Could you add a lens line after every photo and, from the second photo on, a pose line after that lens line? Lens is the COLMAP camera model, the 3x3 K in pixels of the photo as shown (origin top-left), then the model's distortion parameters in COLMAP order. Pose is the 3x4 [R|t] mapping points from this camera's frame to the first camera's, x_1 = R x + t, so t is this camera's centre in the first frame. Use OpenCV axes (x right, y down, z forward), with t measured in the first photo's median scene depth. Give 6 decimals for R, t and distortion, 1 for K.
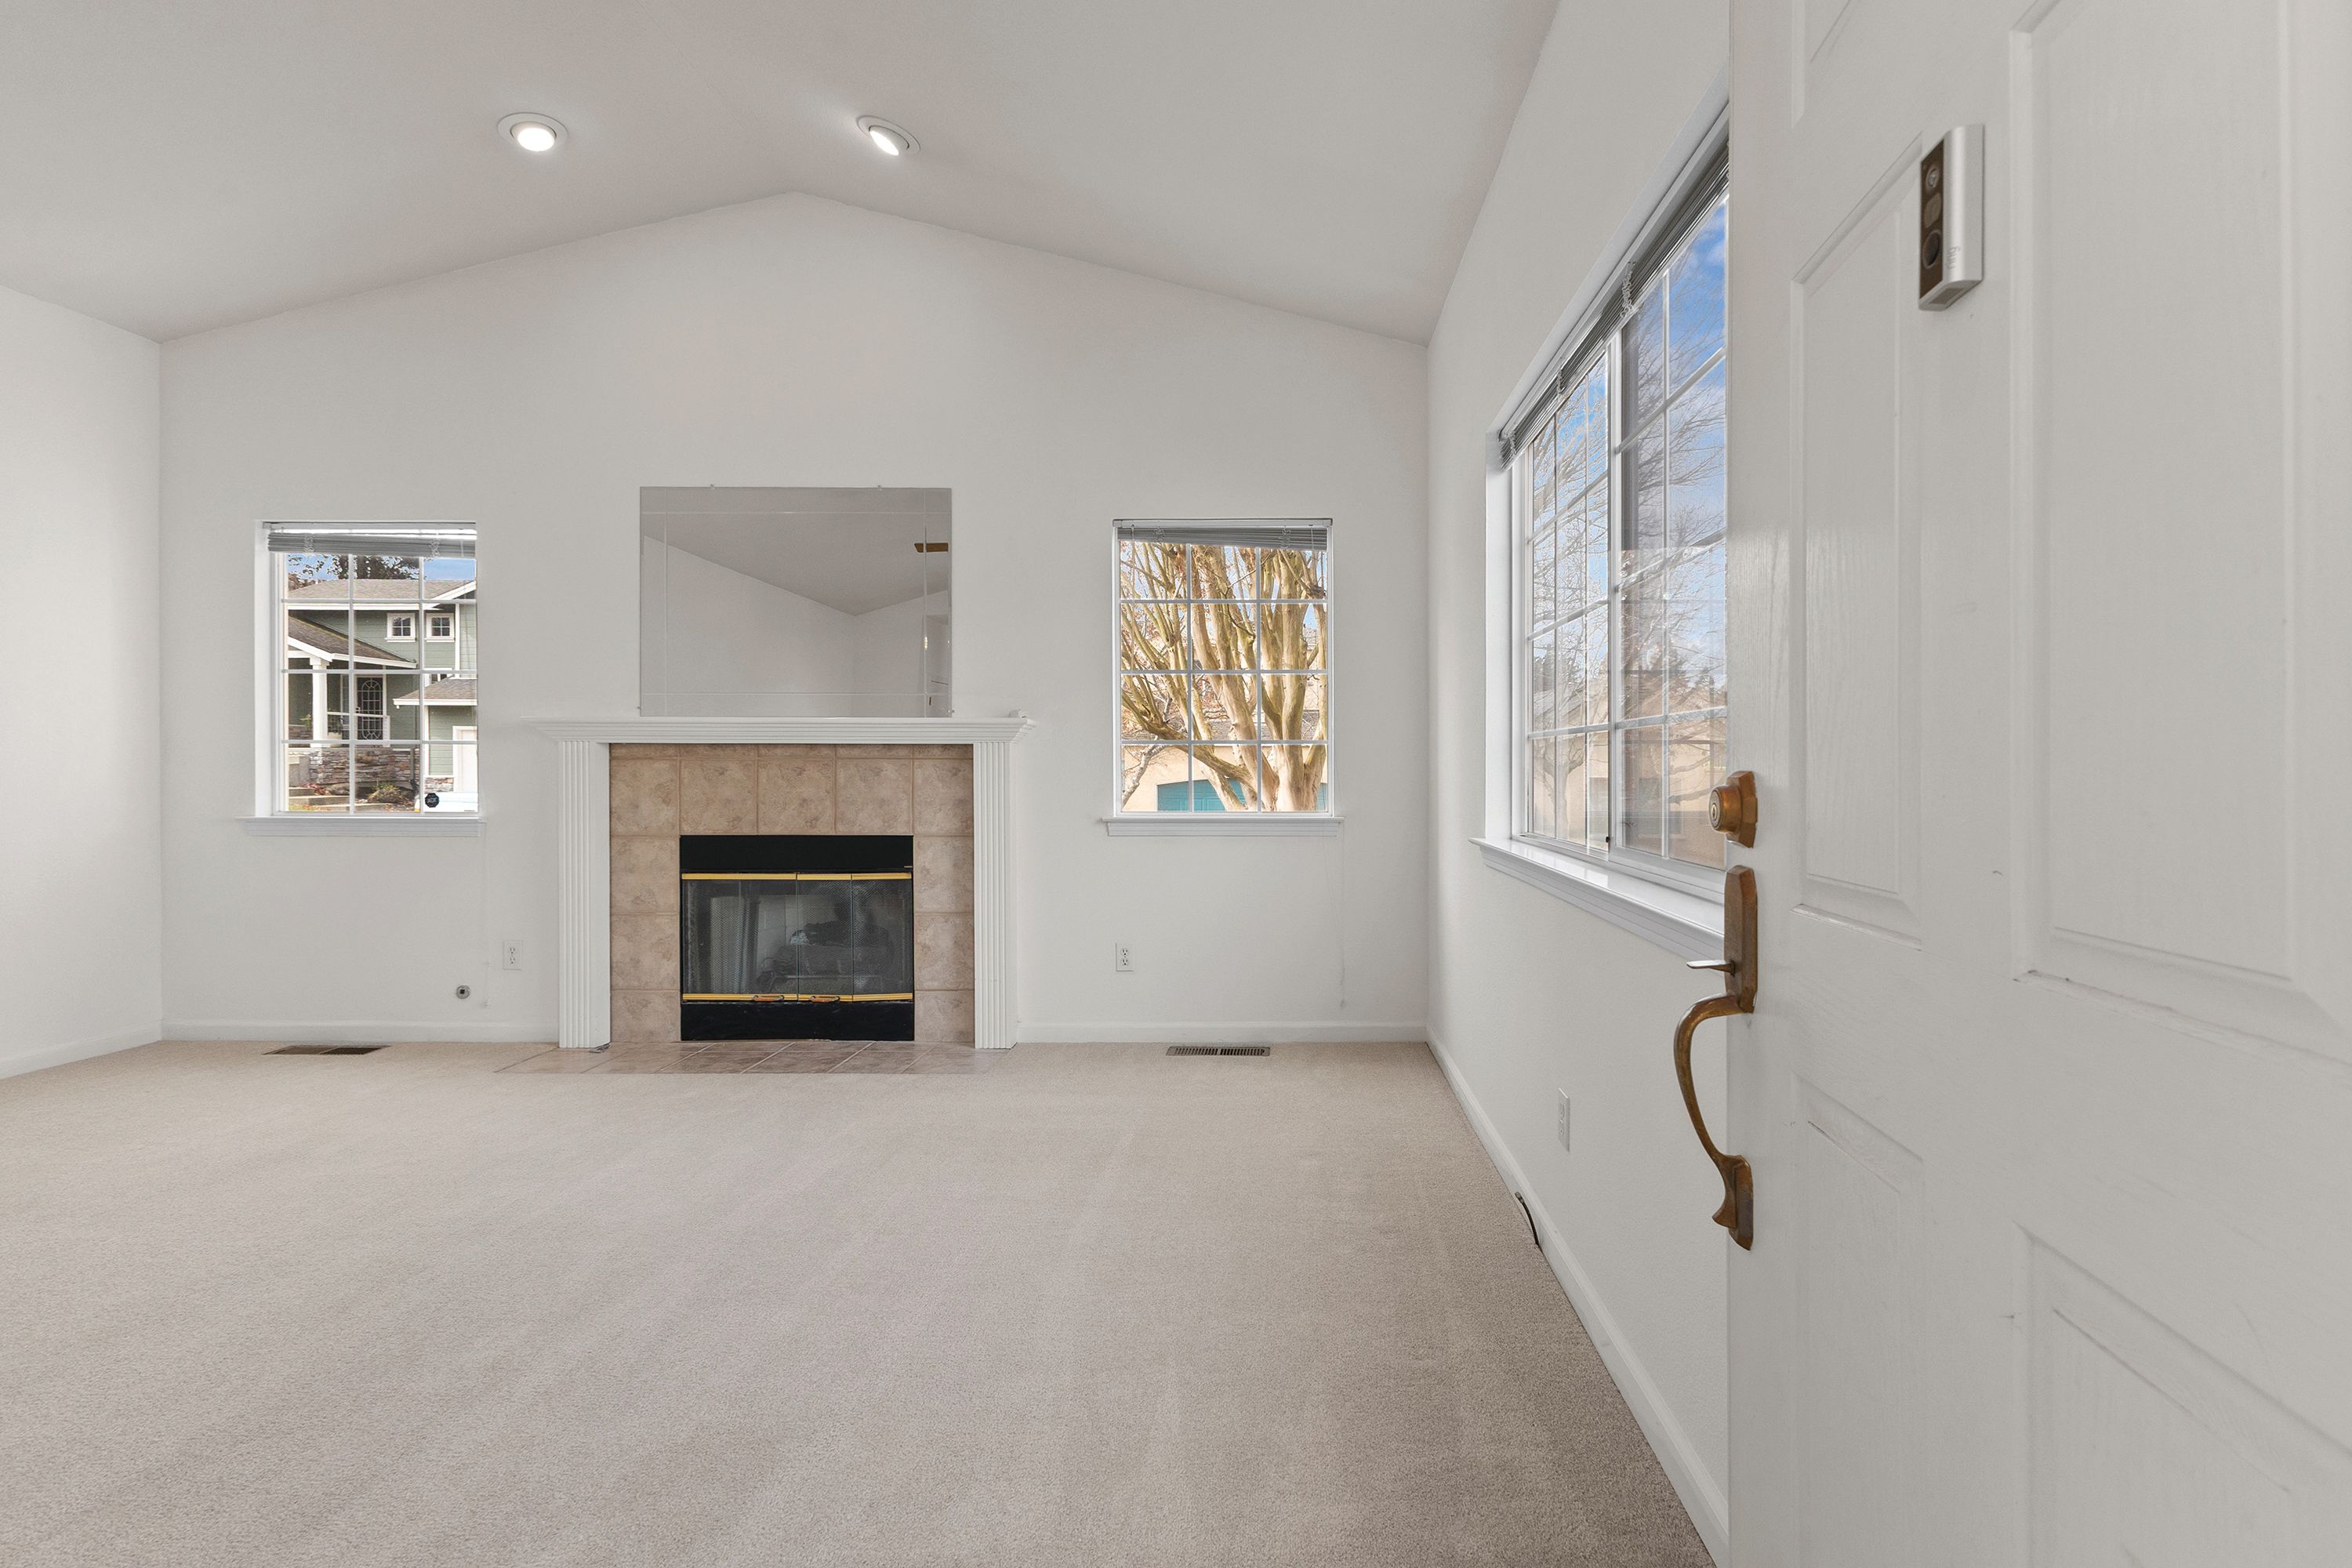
lens RADIAL K [[1021.2, 0, 1188.5], [0, 1021.2, 791.7], [0, 0, 1]] dist [0.002544, 0.000703]
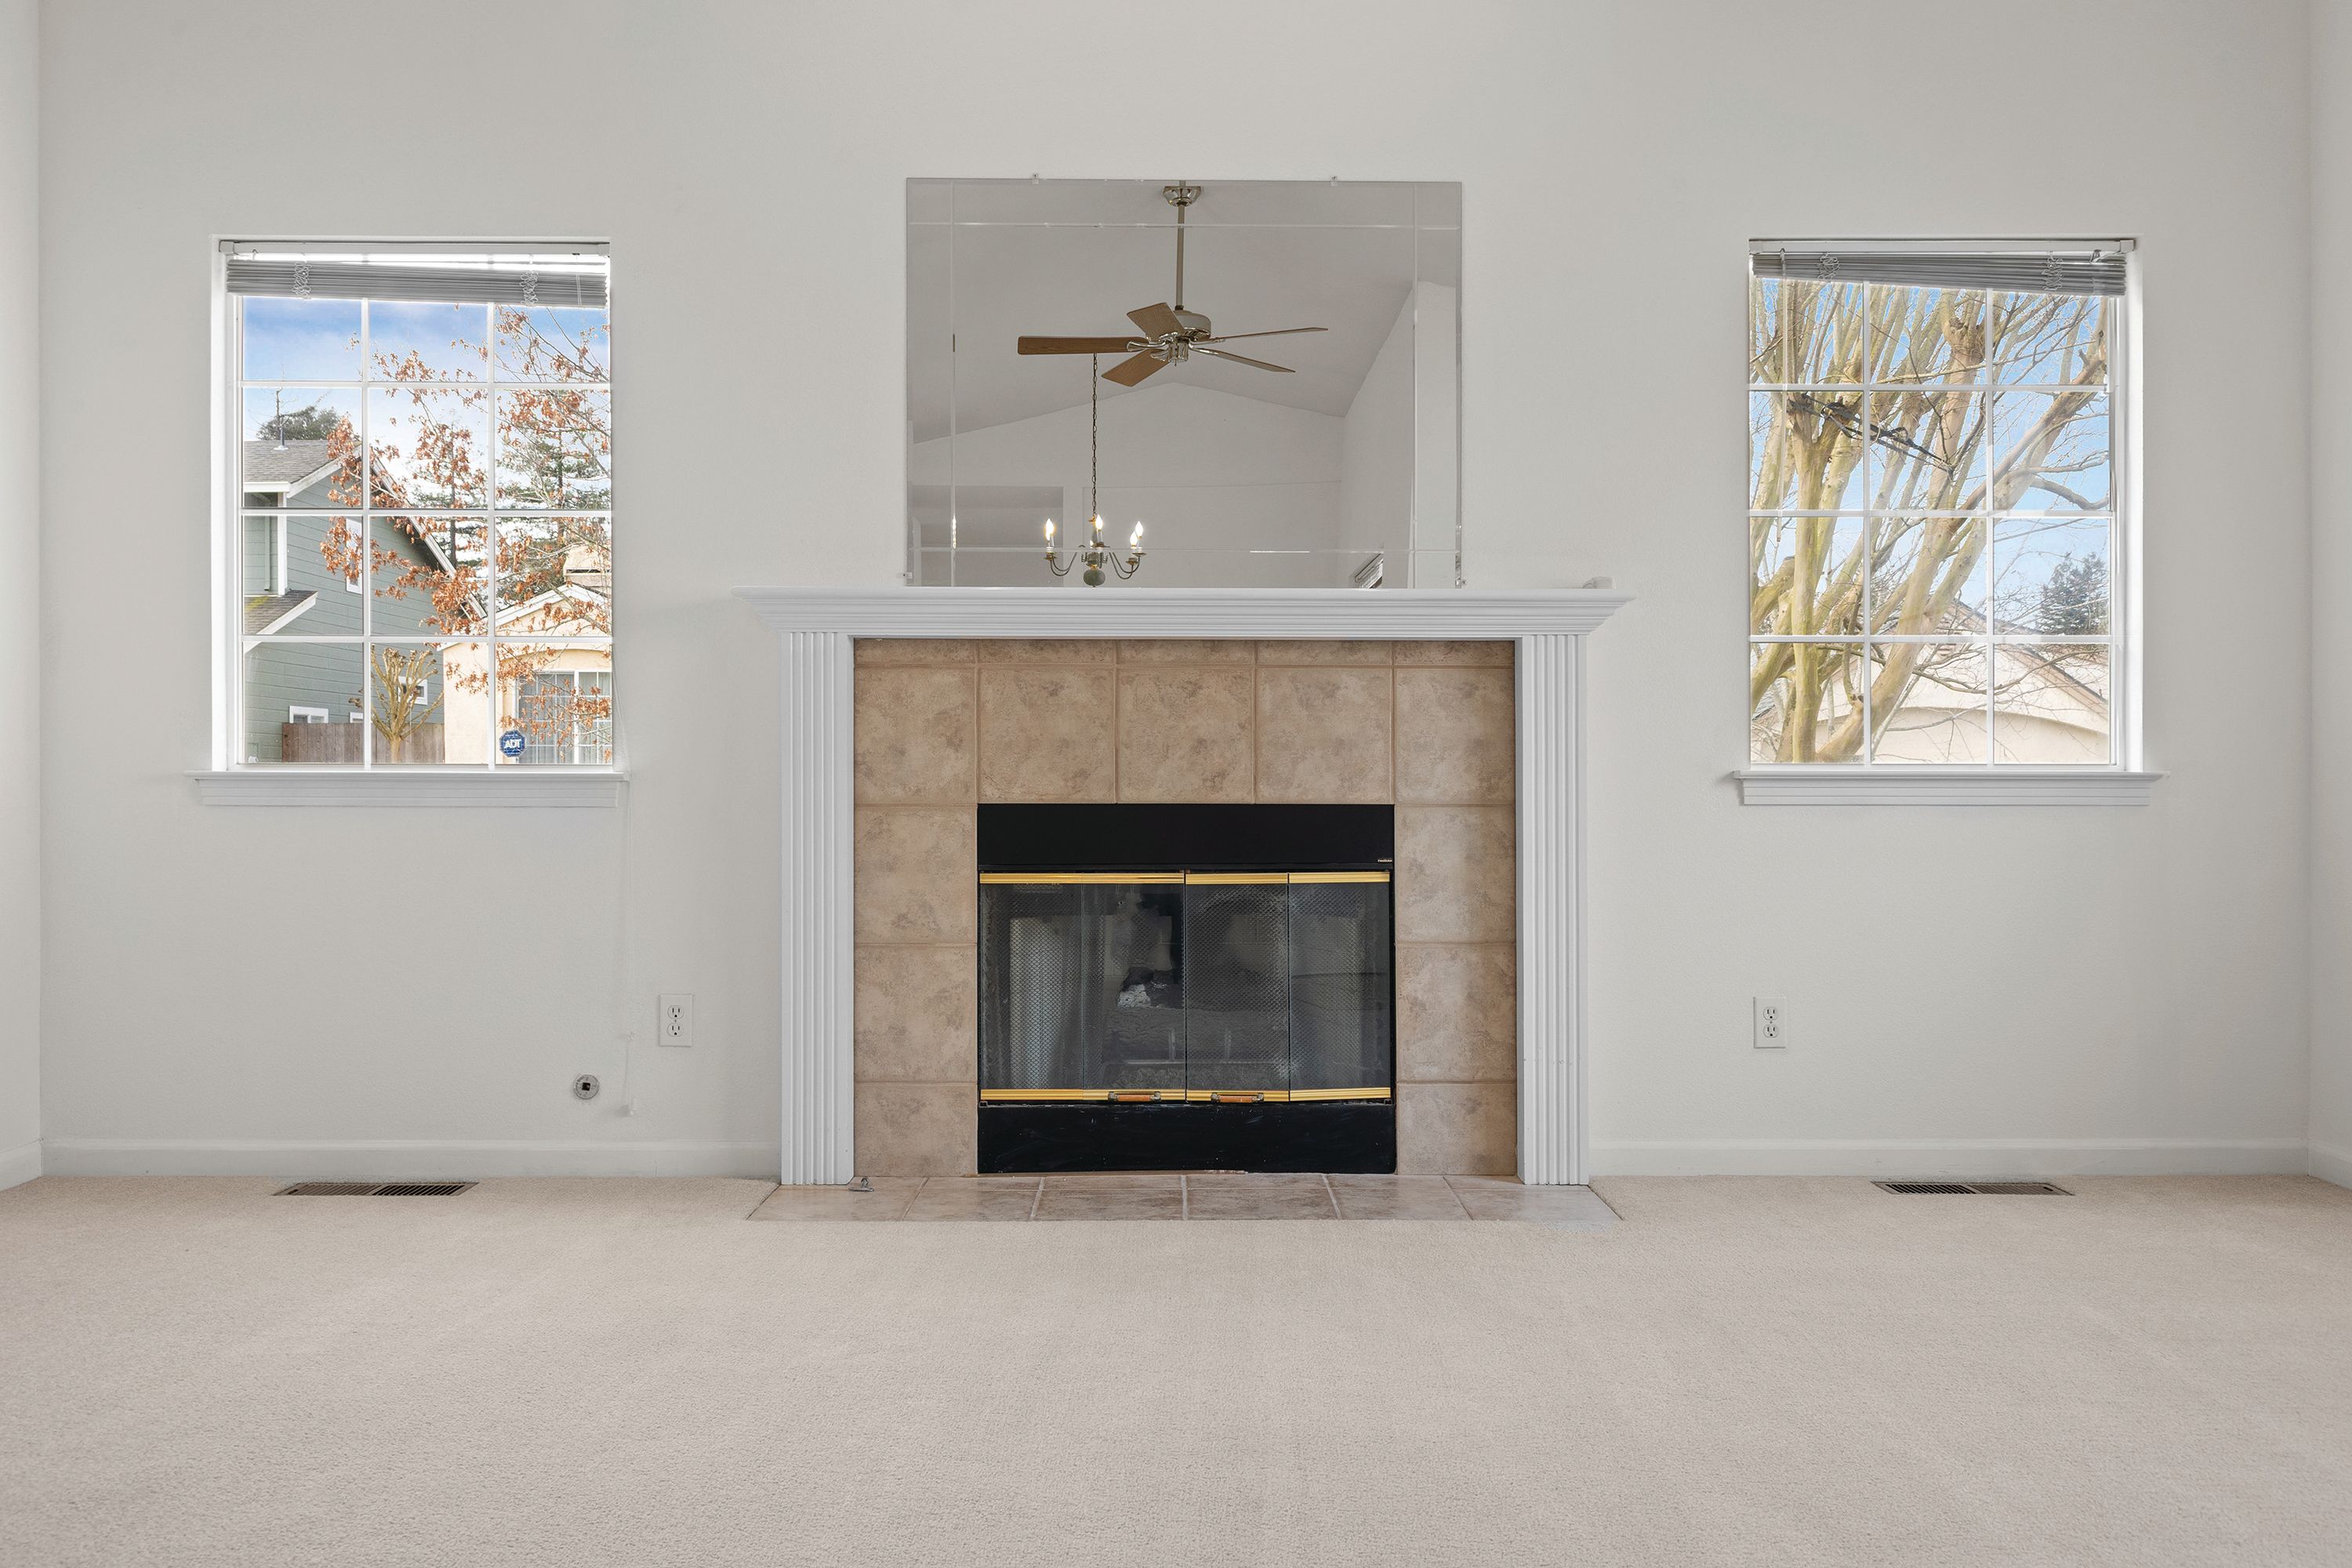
lens RADIAL K [[2027.3, 0, 1168.3], [0, 2027.3, 767.2], [0, 0, 1]] dist [0.008855, 0.012428]
pose [[0.999933, -0.000658, 0.011561, -0.406673], [0.000737, 0.999977, -0.006787, 0.030105], [-0.011557, 0.006795, 0.999910, -0.106436]]
